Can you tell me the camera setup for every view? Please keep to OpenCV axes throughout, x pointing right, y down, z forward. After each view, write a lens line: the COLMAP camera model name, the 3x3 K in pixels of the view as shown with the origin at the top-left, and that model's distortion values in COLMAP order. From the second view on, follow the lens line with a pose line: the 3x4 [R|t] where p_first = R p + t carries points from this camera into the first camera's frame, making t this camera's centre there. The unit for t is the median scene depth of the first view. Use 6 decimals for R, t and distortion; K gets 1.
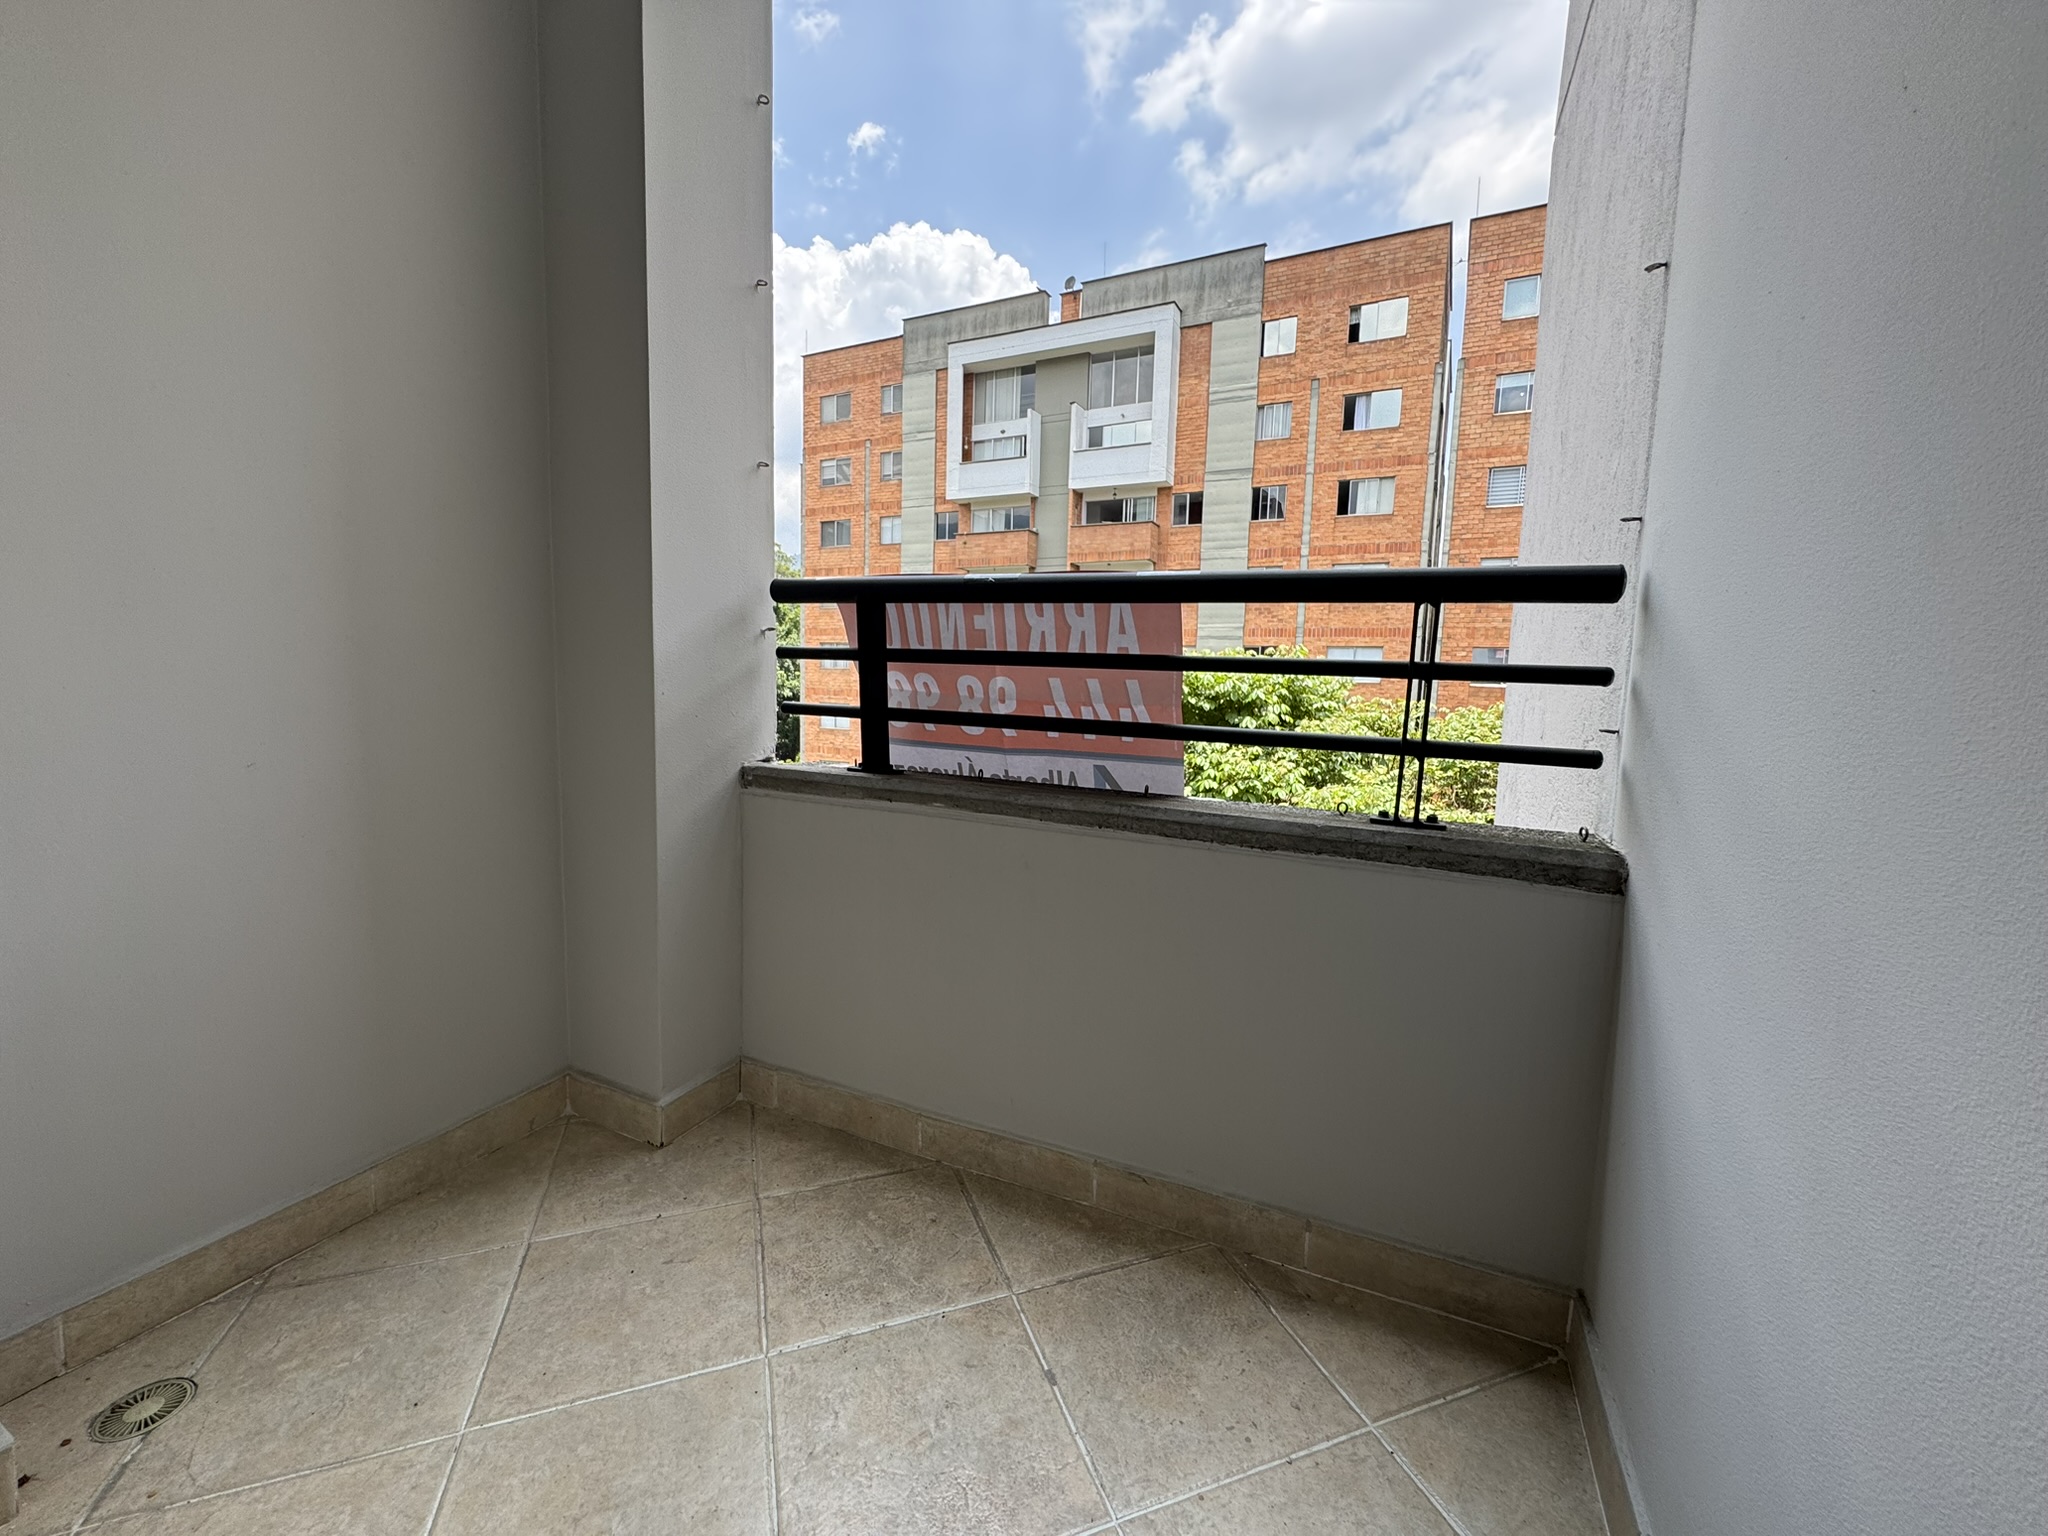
lens RADIAL K [[815.4, 0, 1023.1], [0, 815.4, 771.4], [0, 0, 1]] dist [-0.005866, 0.000974]
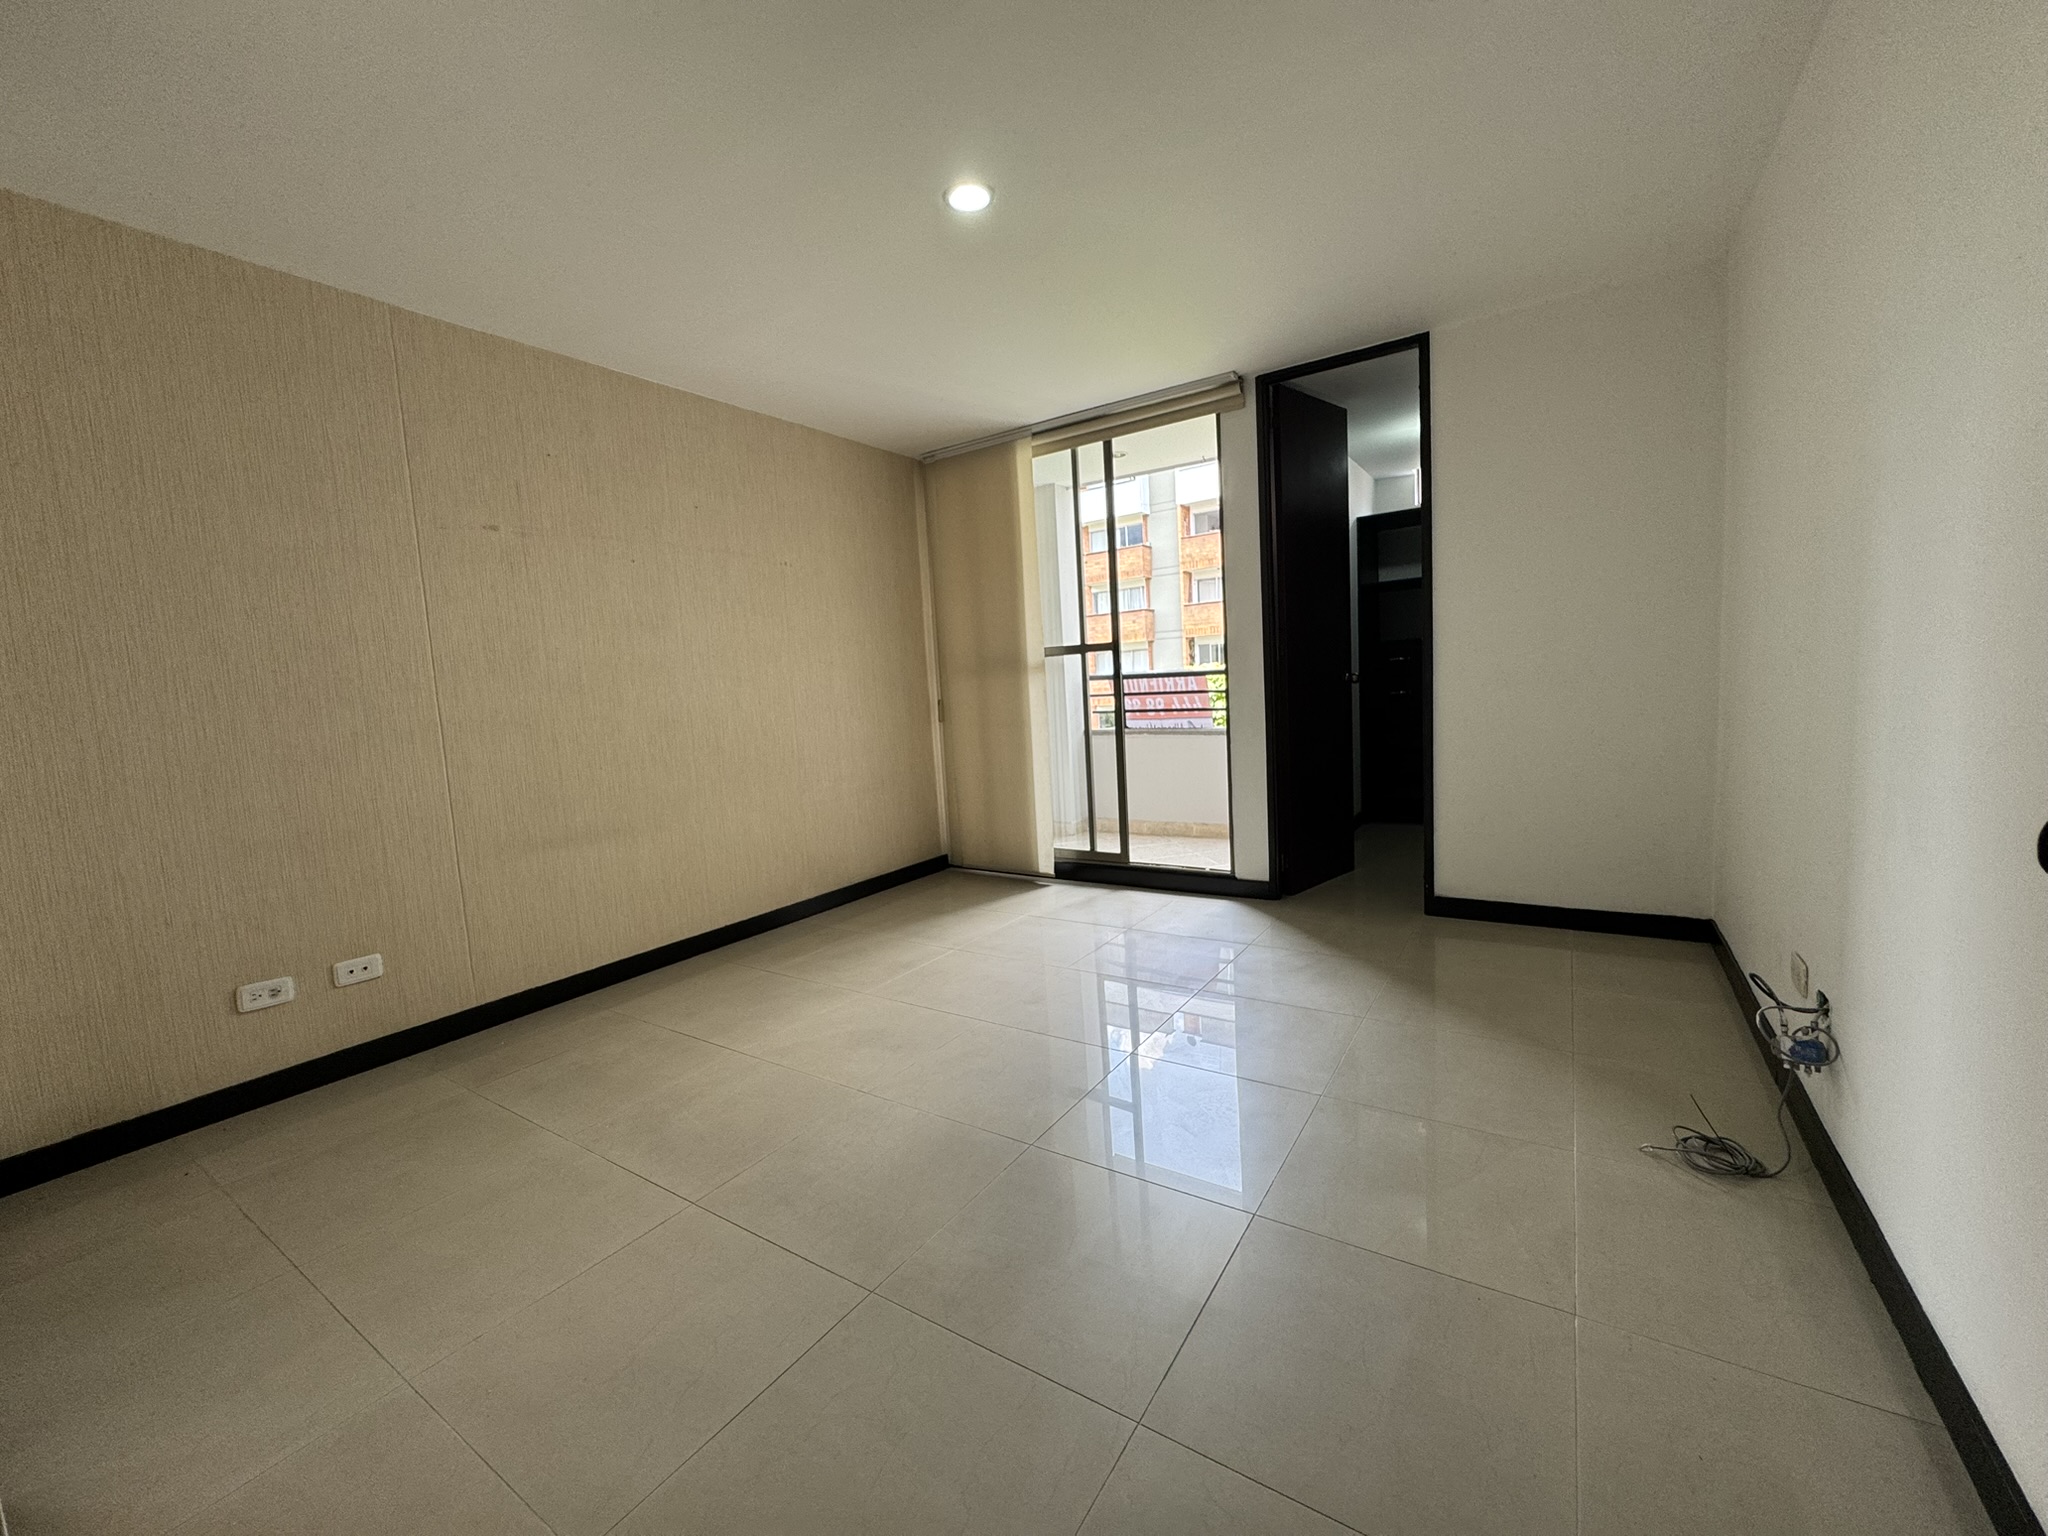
lens RADIAL K [[815.4, 0, 1022.1], [0, 815.4, 763.5], [0, 0, 1]] dist [-0.005866, 0.000974]
pose [[0.985652, -0.068430, -0.154296, -0.083415], [0.066295, 0.997620, -0.018946, 0.188404], [0.155225, 0.008445, 0.987843, -2.511459]]
